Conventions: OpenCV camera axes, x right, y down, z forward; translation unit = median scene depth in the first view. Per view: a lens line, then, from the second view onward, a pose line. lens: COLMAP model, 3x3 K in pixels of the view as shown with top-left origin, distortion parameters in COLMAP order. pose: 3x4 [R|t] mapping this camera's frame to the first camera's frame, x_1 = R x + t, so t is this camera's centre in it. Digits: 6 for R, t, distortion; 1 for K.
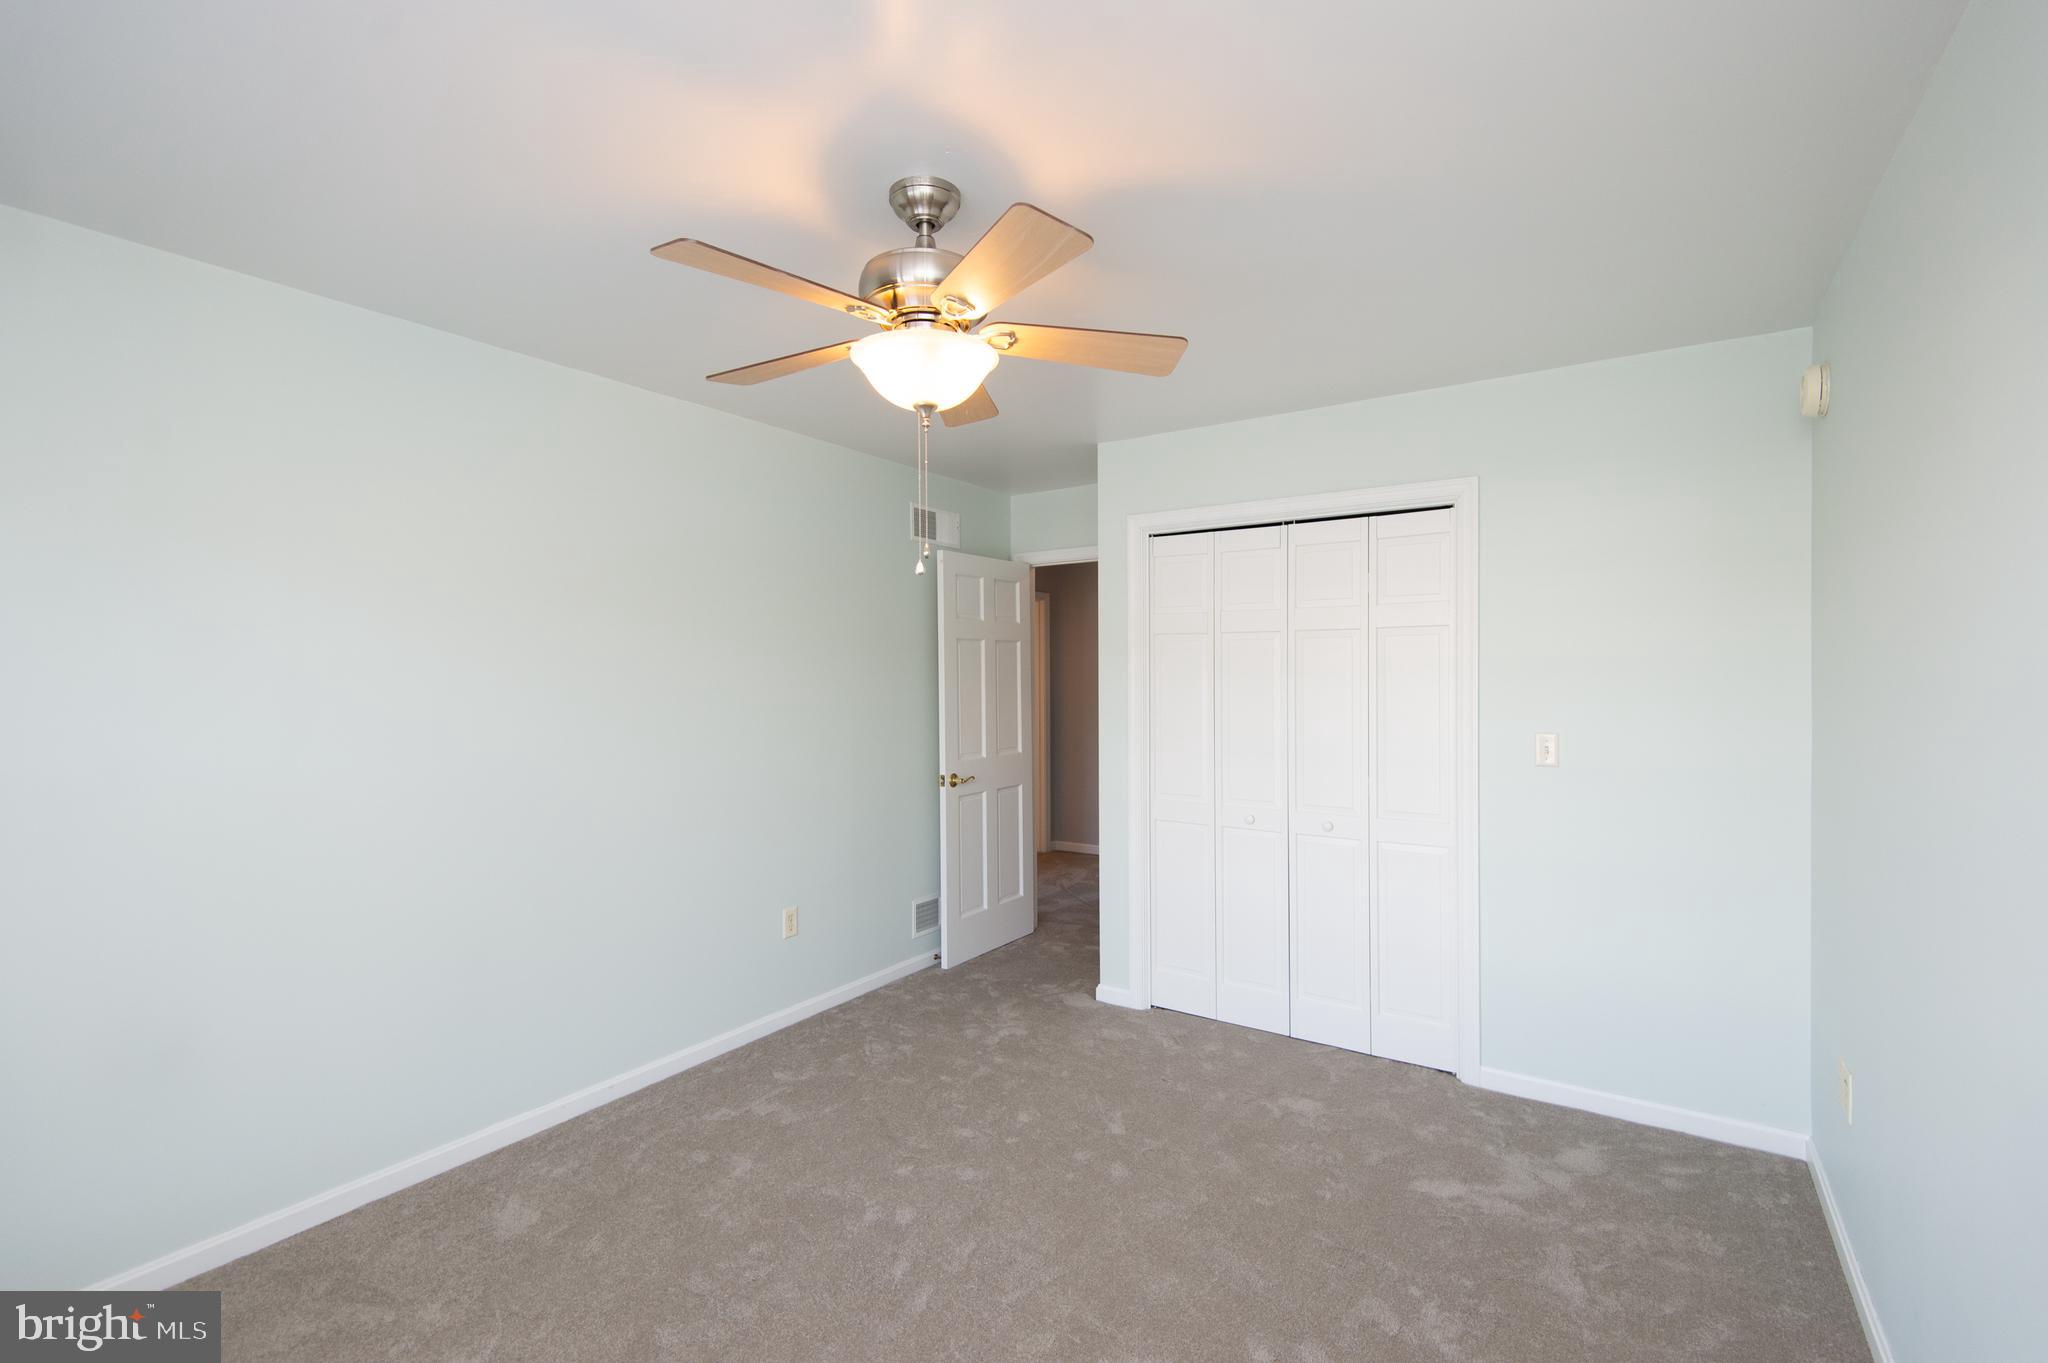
lens RADIAL K [[891.6, 0, 1018.9], [0, 891.6, 683.0], [0, 0, 1]] dist [0.044661, -0.021927]
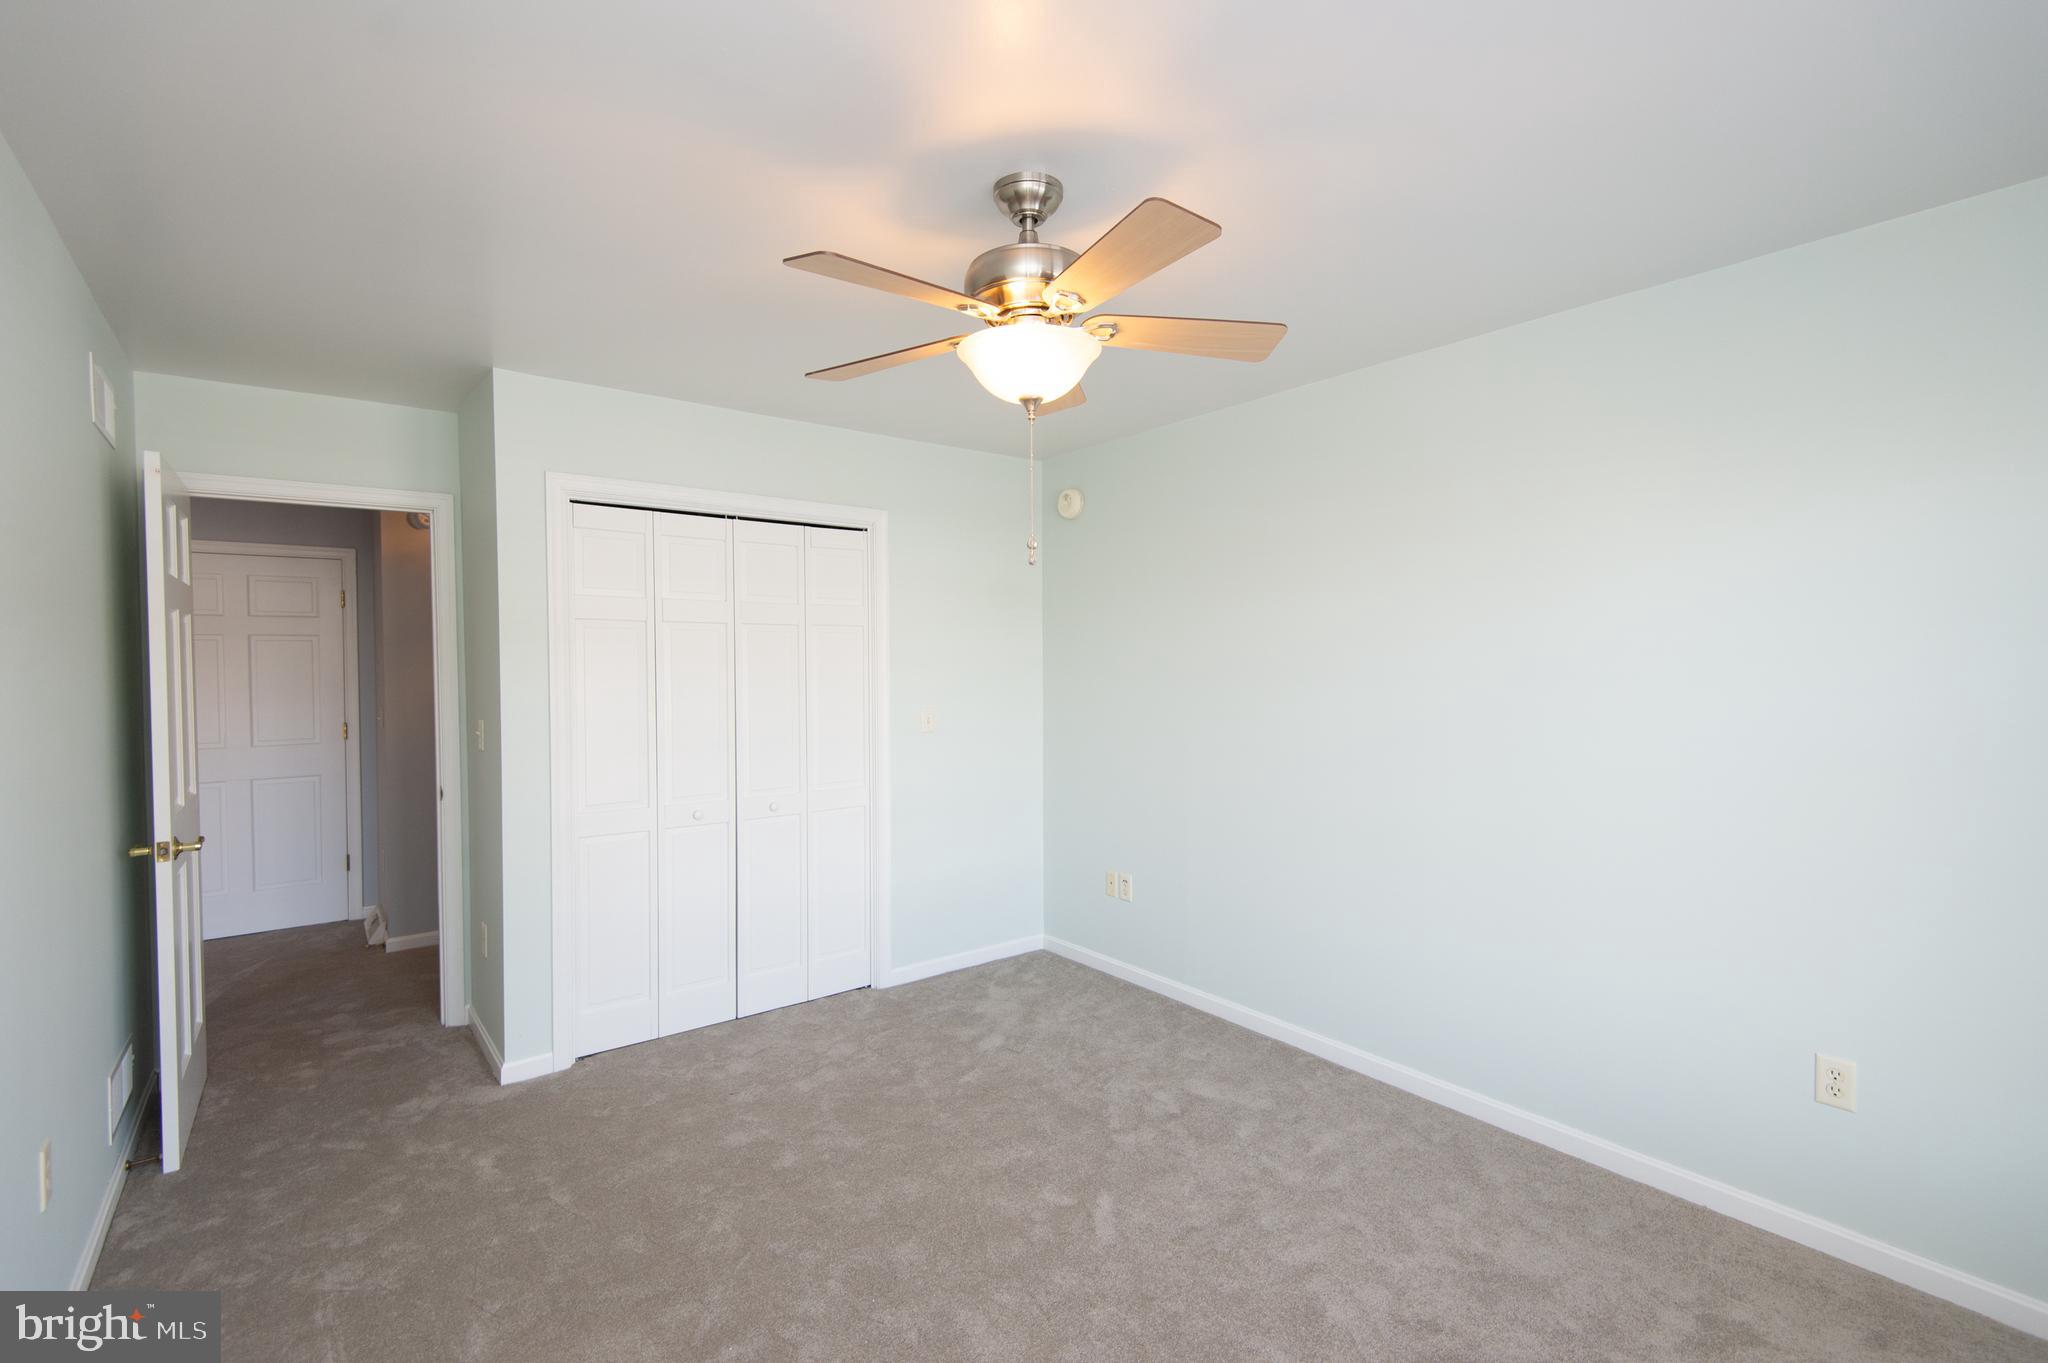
lens RADIAL K [[891.6, 0, 1018.9], [0, 891.6, 683.0], [0, 0, 1]] dist [0.044661, -0.021927]
pose [[0.357629, -0.020151, 0.933646, -0.616048], [0.014545, 0.999766, 0.016007, -0.002409], [-0.933750, 0.007856, 0.357839, 0.377136]]
